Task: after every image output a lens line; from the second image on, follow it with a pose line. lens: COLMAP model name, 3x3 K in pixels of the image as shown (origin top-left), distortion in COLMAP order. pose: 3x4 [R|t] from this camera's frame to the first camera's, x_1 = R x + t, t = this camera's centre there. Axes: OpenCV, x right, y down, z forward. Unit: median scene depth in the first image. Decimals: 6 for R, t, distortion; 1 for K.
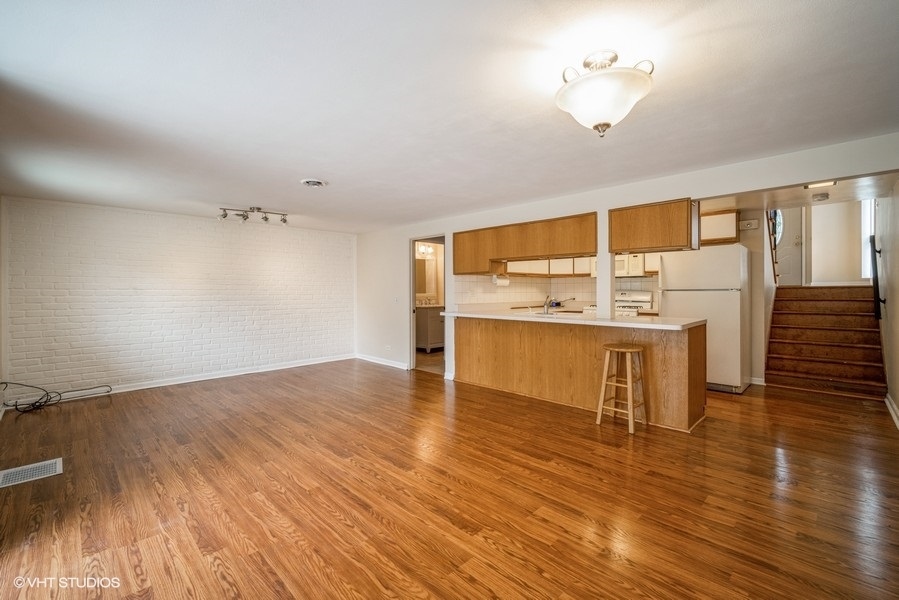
lens RADIAL K [[391.1, 0, 448.1], [0, 391.1, 290.5], [0, 0, 1]] dist [-0.011541, 0.004294]
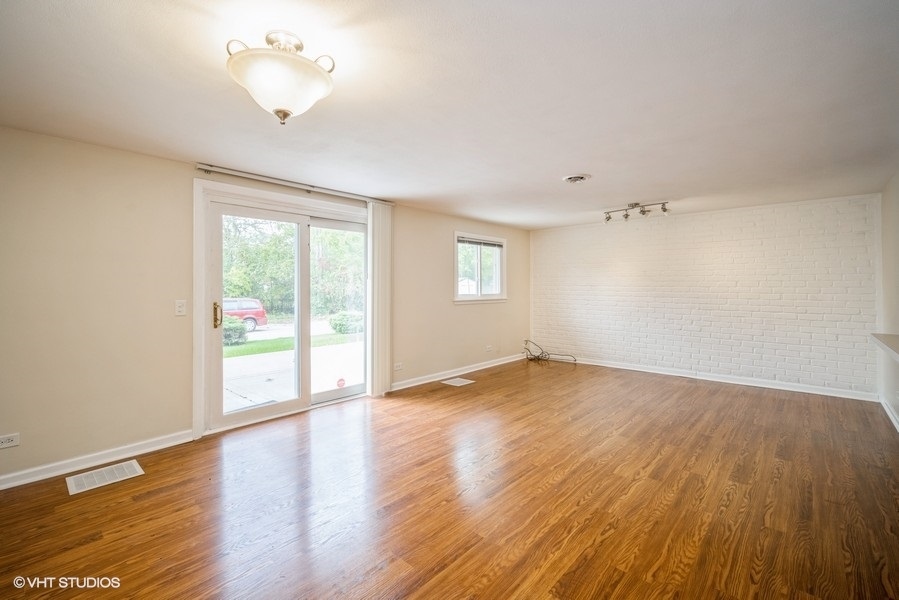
lens RADIAL K [[391.1, 0, 448.4], [0, 391.1, 292.2], [0, 0, 1]] dist [-0.011541, 0.004294]
pose [[0.041110, 0.015418, -0.999036, 0.698691], [-0.001660, 0.999881, 0.015363, -0.003791], [0.999153, 0.001027, 0.041131, 0.719742]]
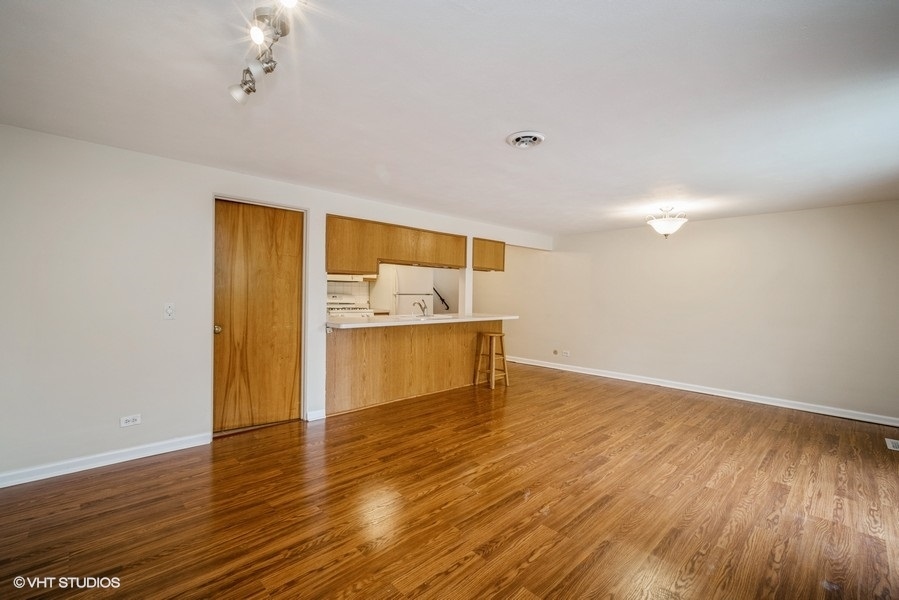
lens RADIAL K [[391.1, 0, 449.3], [0, 391.1, 300.9], [0, 0, 1]] dist [-0.011541, 0.004294]
pose [[0.018247, -0.014429, 0.999729, -1.165382], [-0.013720, 0.999798, 0.014681, -0.000628], [-0.999739, -0.013984, 0.018045, 1.261828]]
